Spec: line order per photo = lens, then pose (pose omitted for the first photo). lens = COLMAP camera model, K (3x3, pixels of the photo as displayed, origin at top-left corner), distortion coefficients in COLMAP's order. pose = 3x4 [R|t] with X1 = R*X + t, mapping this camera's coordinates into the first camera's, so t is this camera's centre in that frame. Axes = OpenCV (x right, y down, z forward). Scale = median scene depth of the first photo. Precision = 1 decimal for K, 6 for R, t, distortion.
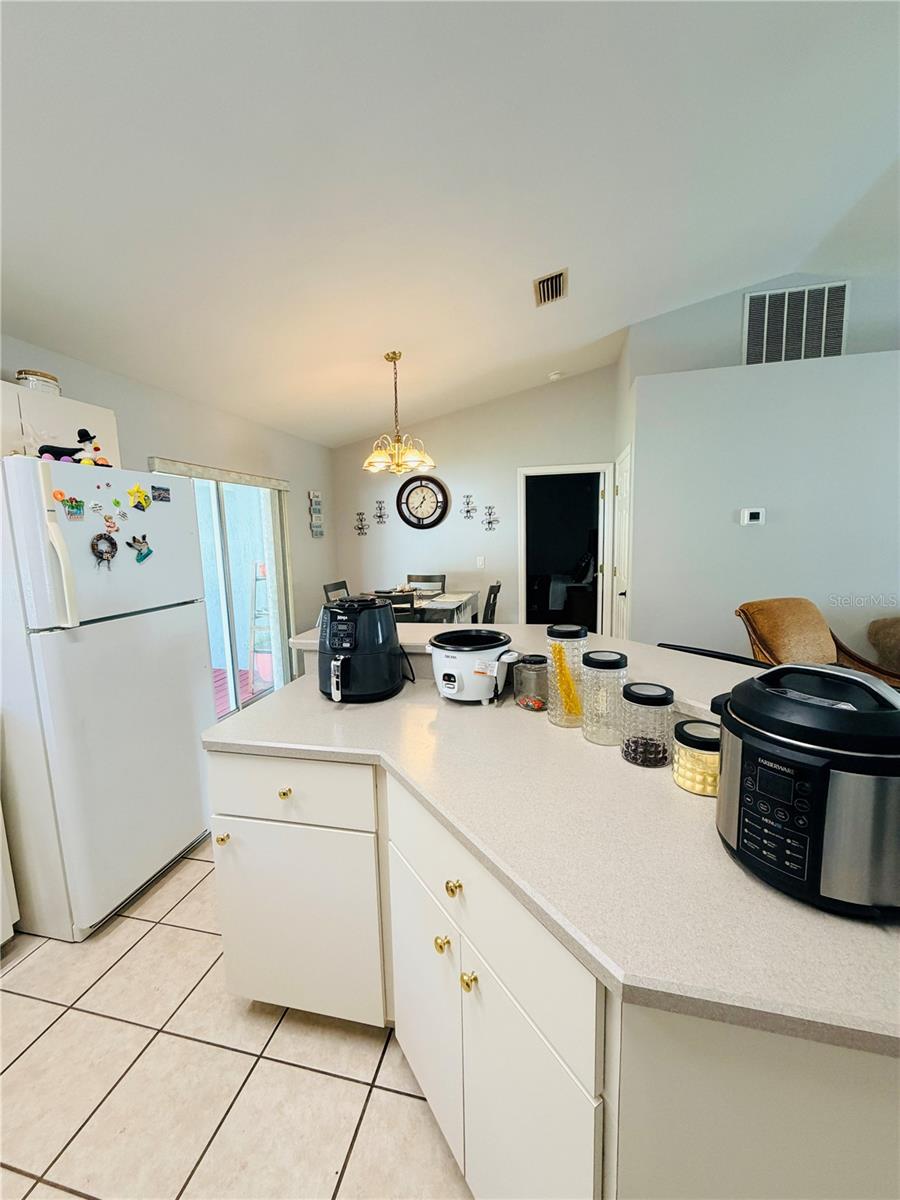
lens RADIAL K [[476.8, 0, 449.2], [0, 476.8, 596.4], [0, 0, 1]] dist [-0.001660, 0.000221]
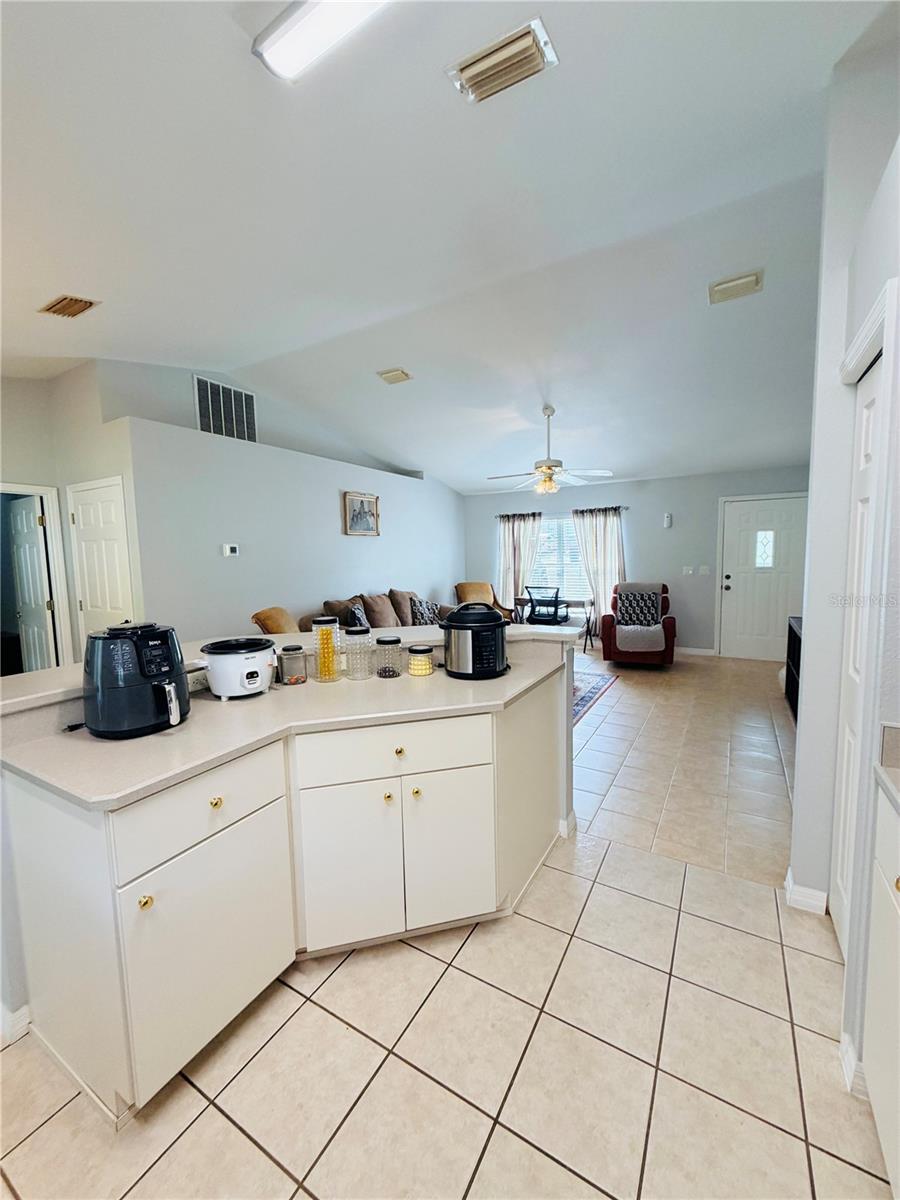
lens RADIAL K [[476.8, 0, 447.7], [0, 476.8, 597.0], [0, 0, 1]] dist [-0.001660, 0.000221]
pose [[0.298271, -0.068087, 0.952050, -0.437506], [0.135689, 0.990347, 0.028315, 0.002690], [-0.944787, 0.120737, 0.304630, 0.057369]]
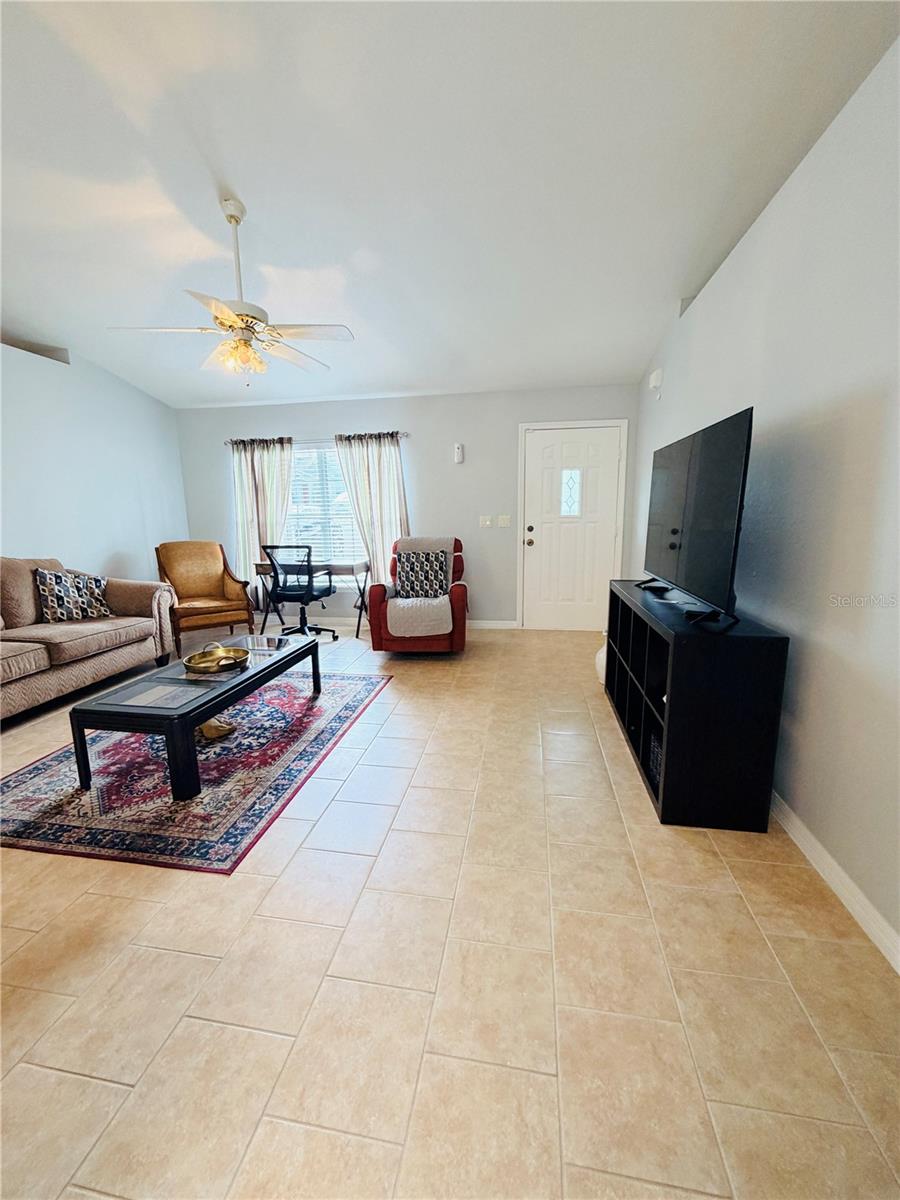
lens RADIAL K [[476.8, 0, 449.4], [0, 476.8, 597.3], [0, 0, 1]] dist [-0.001660, 0.000221]
pose [[-0.072111, -0.149662, 0.986104, 0.212120], [0.144399, 0.976695, 0.158793, 0.064019], [-0.986888, 0.153843, -0.048820, -0.069871]]
